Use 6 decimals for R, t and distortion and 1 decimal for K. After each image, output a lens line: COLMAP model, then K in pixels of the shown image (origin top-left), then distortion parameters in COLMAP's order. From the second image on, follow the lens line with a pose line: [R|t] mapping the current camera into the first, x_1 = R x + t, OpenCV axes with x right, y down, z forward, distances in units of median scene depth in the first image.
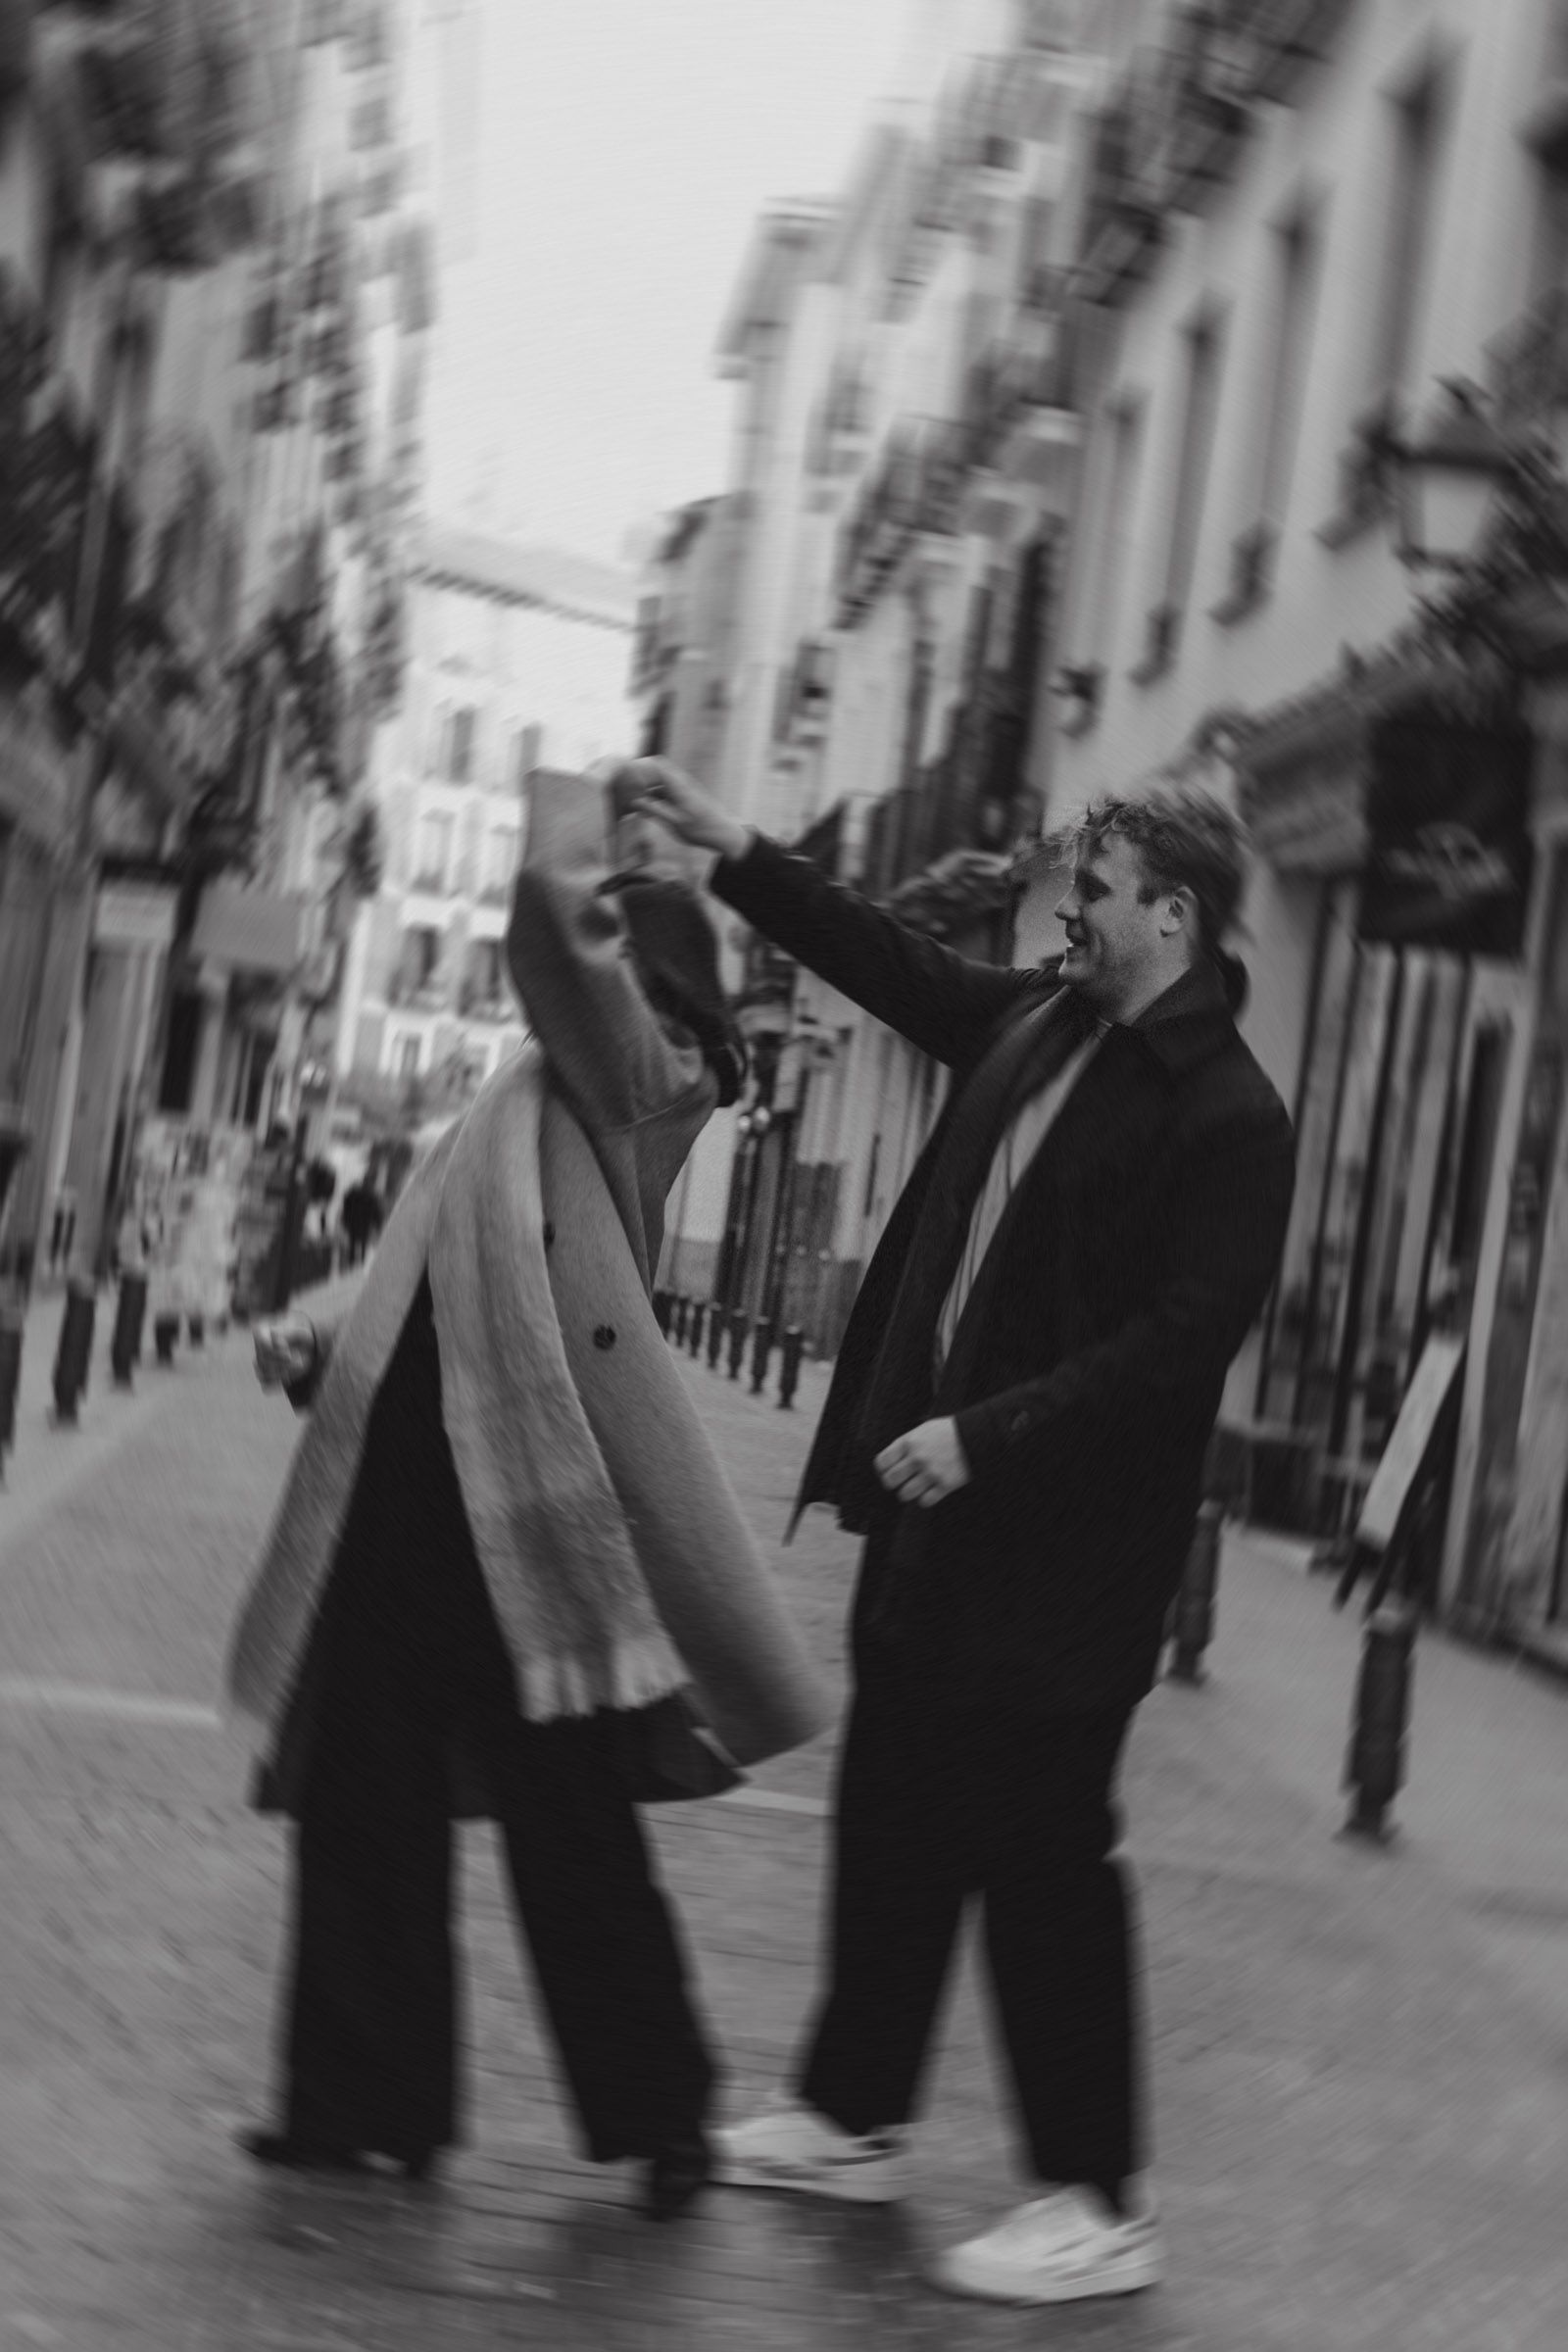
lens RADIAL K [[4078.8, 0, 784.0], [0, 4078.8, 1176.0], [0, 0, 1]] dist [-0.015778, -0.027639]
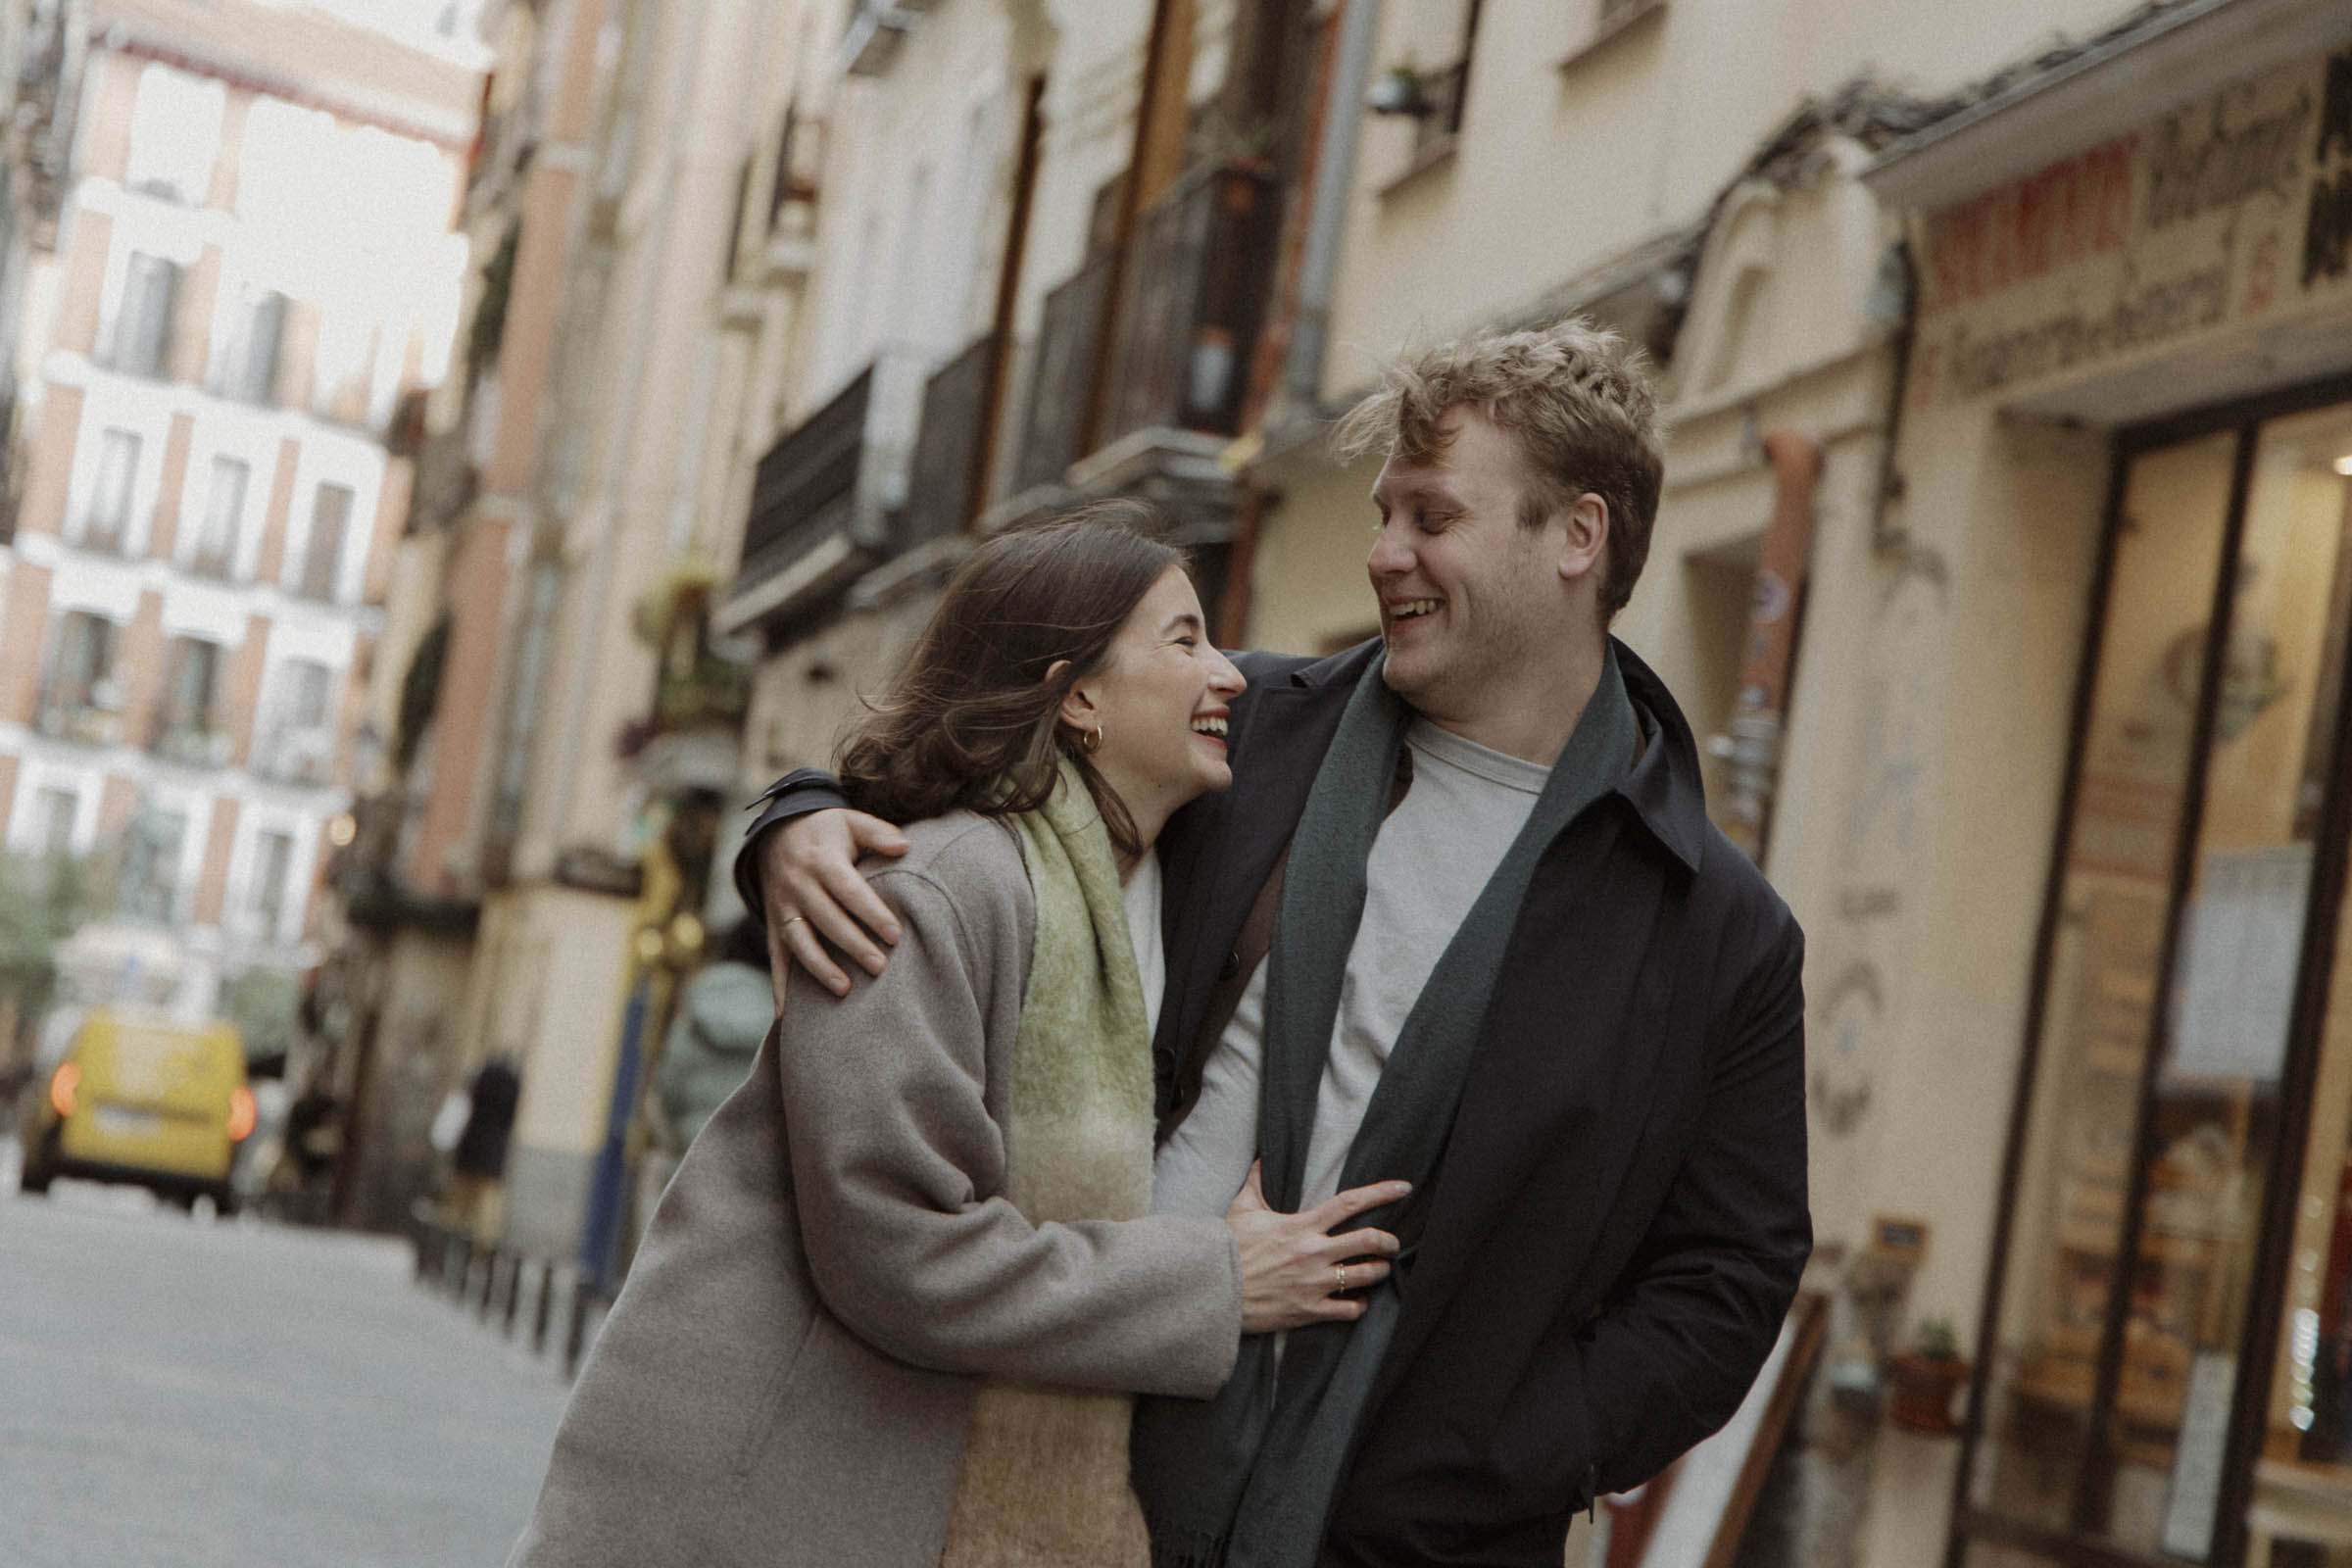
lens RADIAL K [[5518.3, 0, 1176.0], [0, 5518.3, 784.0], [0, 0, 1]] dist [0.008316, 0.164384]
pose [[0.993823, 0.035994, 0.104977, -0.023591], [-0.031279, 0.998441, -0.046220, -0.002907], [-0.106477, 0.042651, 0.993400, 0.302500]]
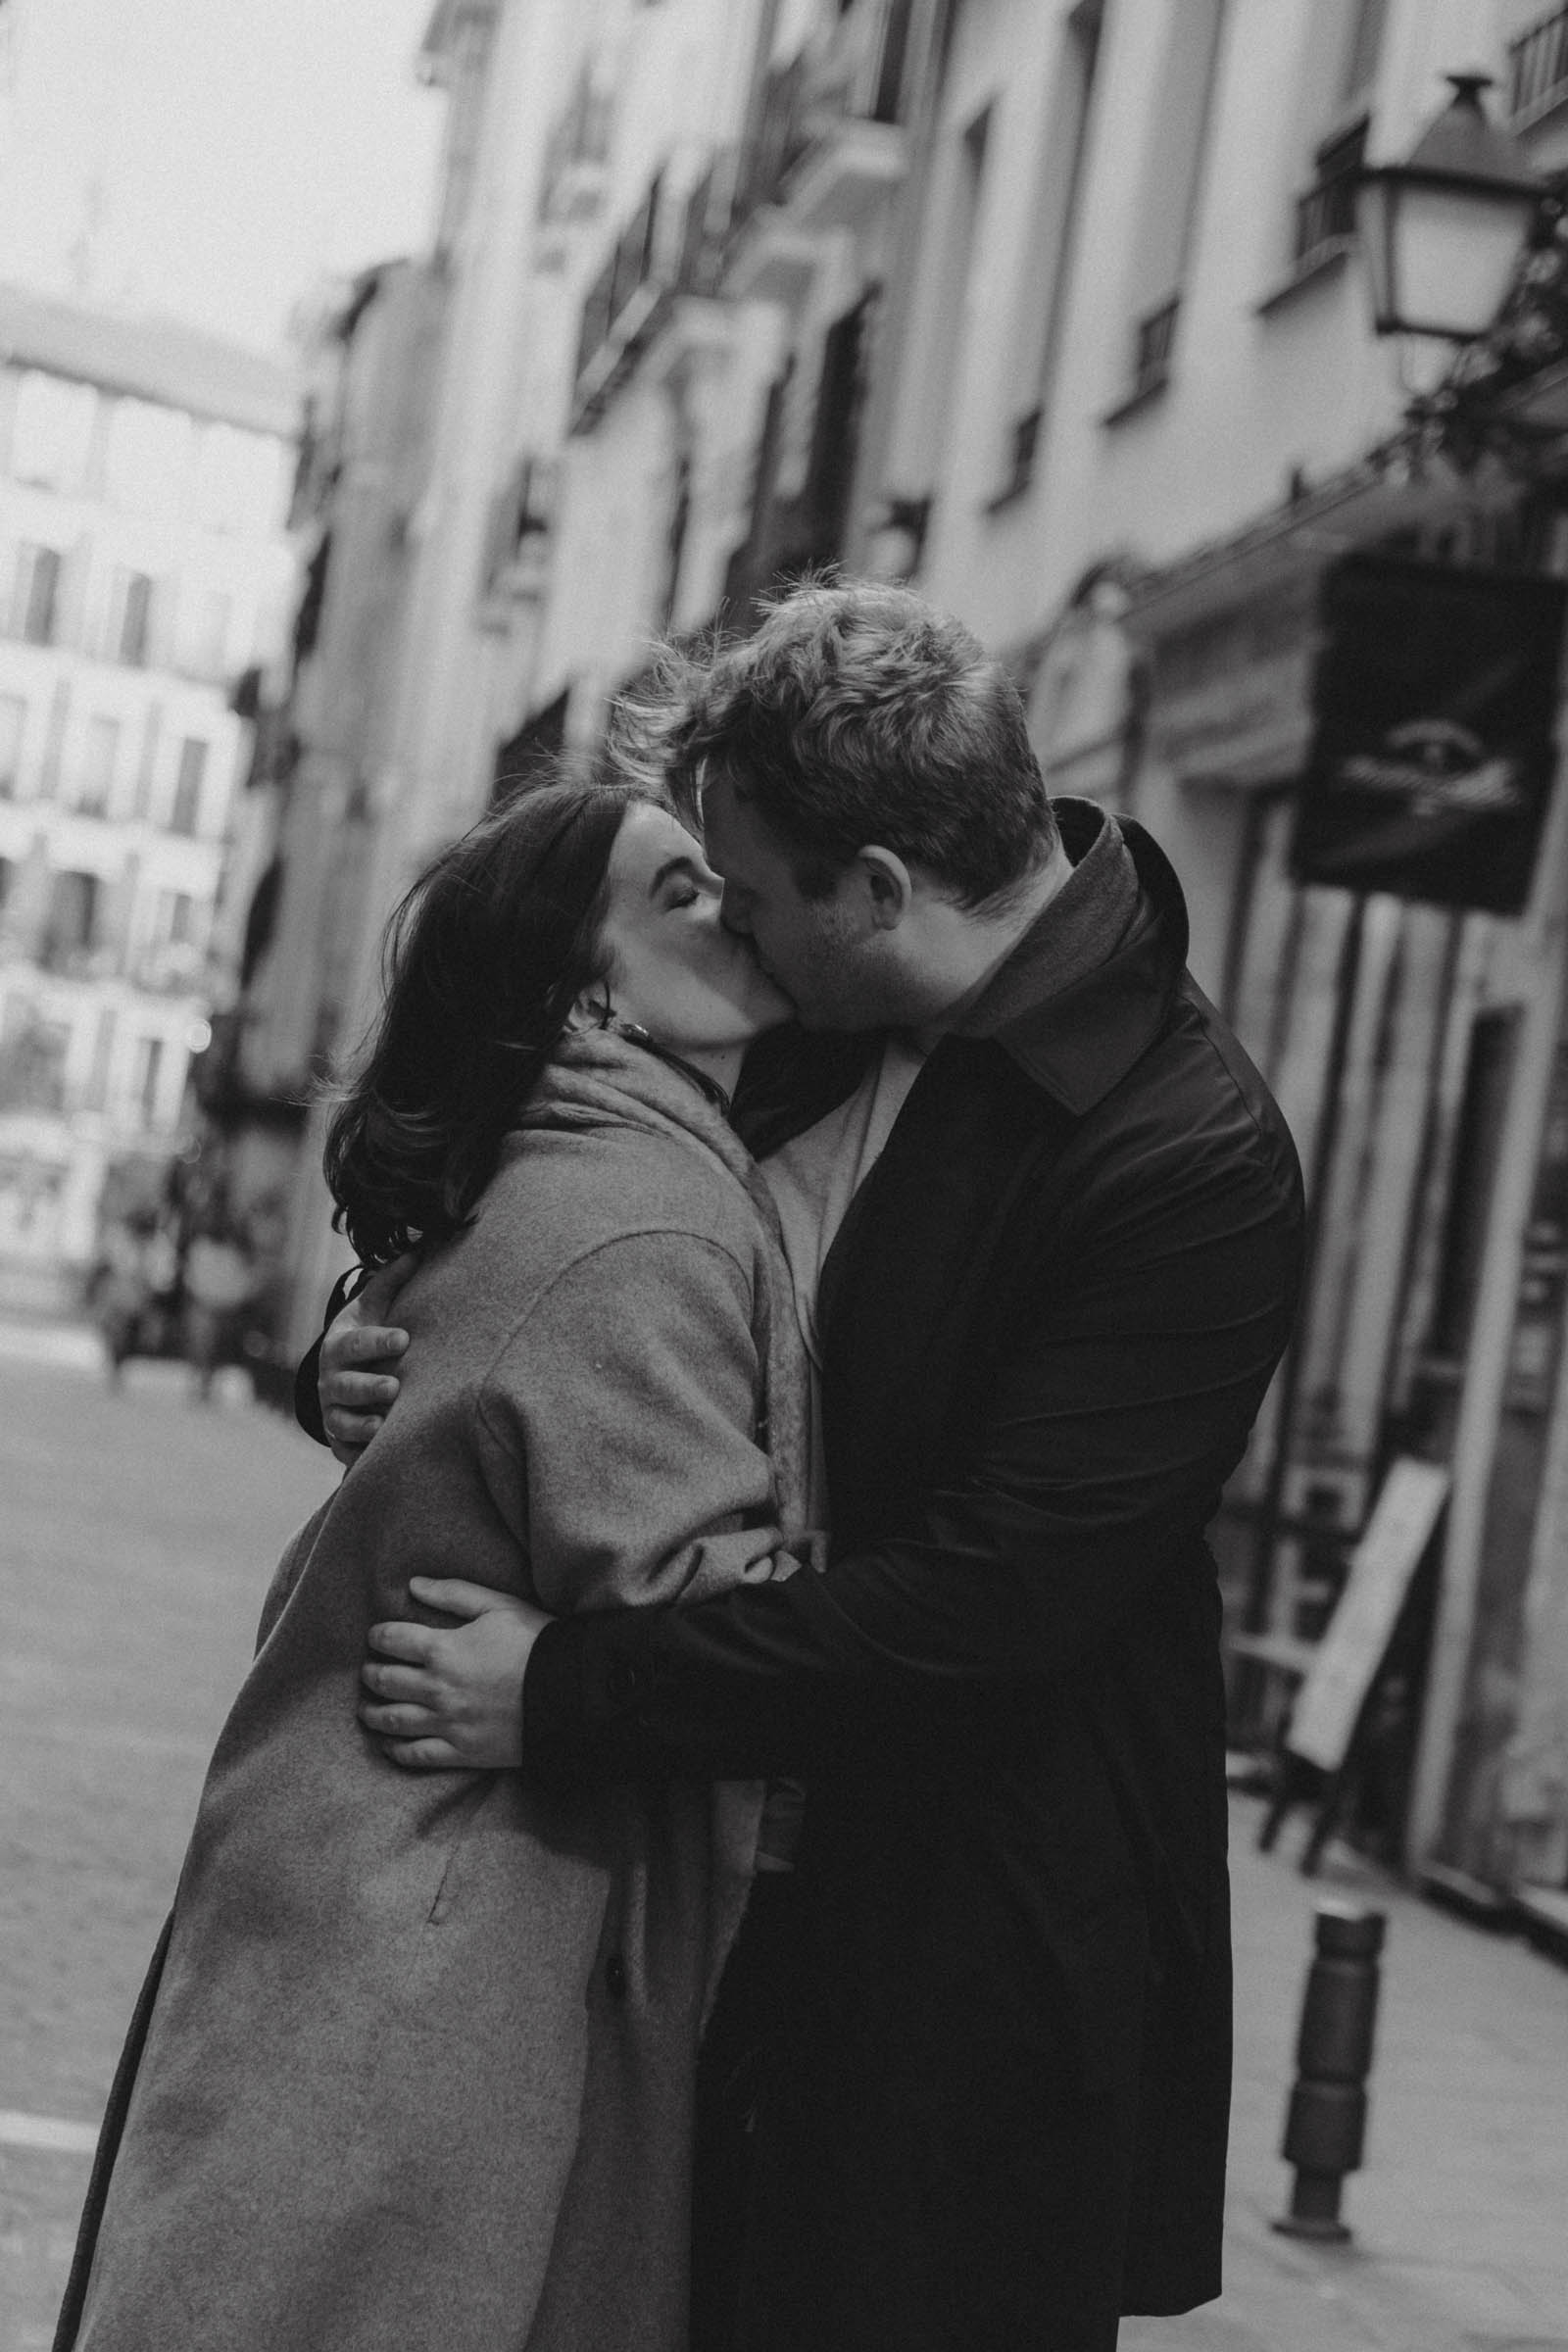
lens RADIAL K [[5518.3, 0, 784.0], [0, 5518.3, 1176.0], [0, 0, 1]] dist [0.008316, 0.164384]
pose [[0.998536, 0.015560, 0.051796, 0.003544], [-0.015325, 0.999870, -0.004931, -0.001359], [-0.051866, 0.004130, 0.998646, 0.043701]]
